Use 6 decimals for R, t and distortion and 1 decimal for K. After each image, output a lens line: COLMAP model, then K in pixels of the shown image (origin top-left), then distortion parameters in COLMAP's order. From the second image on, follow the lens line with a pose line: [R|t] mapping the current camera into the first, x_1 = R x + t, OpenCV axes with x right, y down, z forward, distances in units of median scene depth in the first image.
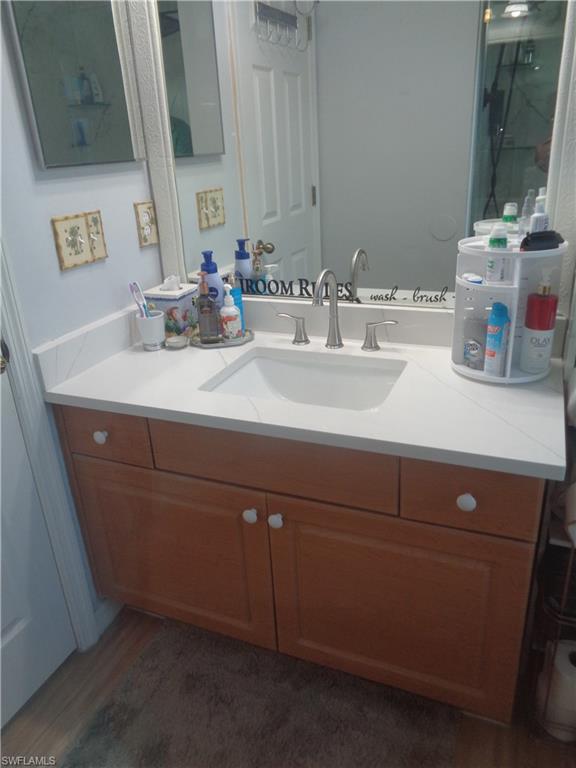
lens RADIAL K [[581.8, 0, 288.0], [0, 581.8, 384.0], [0, 0, 1]] dist [0.004210, 0.002055]
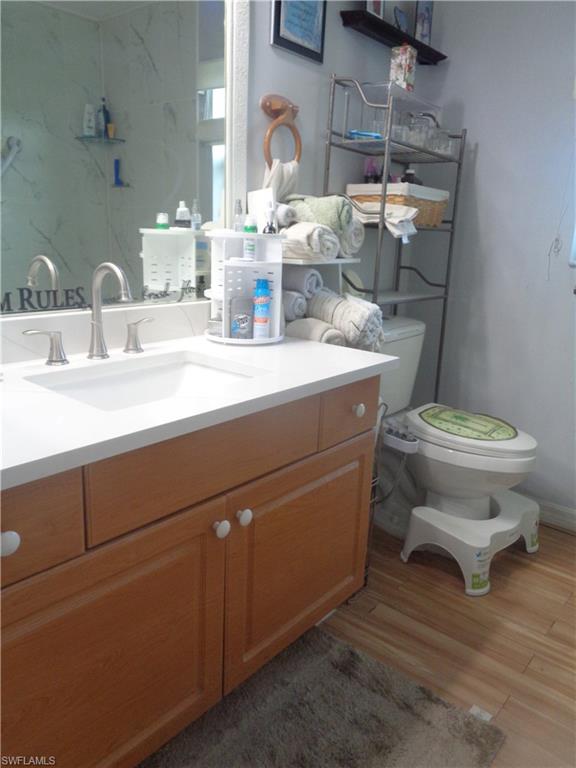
lens RADIAL K [[581.8, 0, 288.0], [0, 581.8, 384.0], [0, 0, 1]] dist [0.004210, 0.002055]
pose [[0.297045, -0.185675, 0.936637, -0.664227], [0.320955, 0.943254, 0.085199, -0.011920], [-0.899306, 0.275311, 0.339783, 0.475745]]
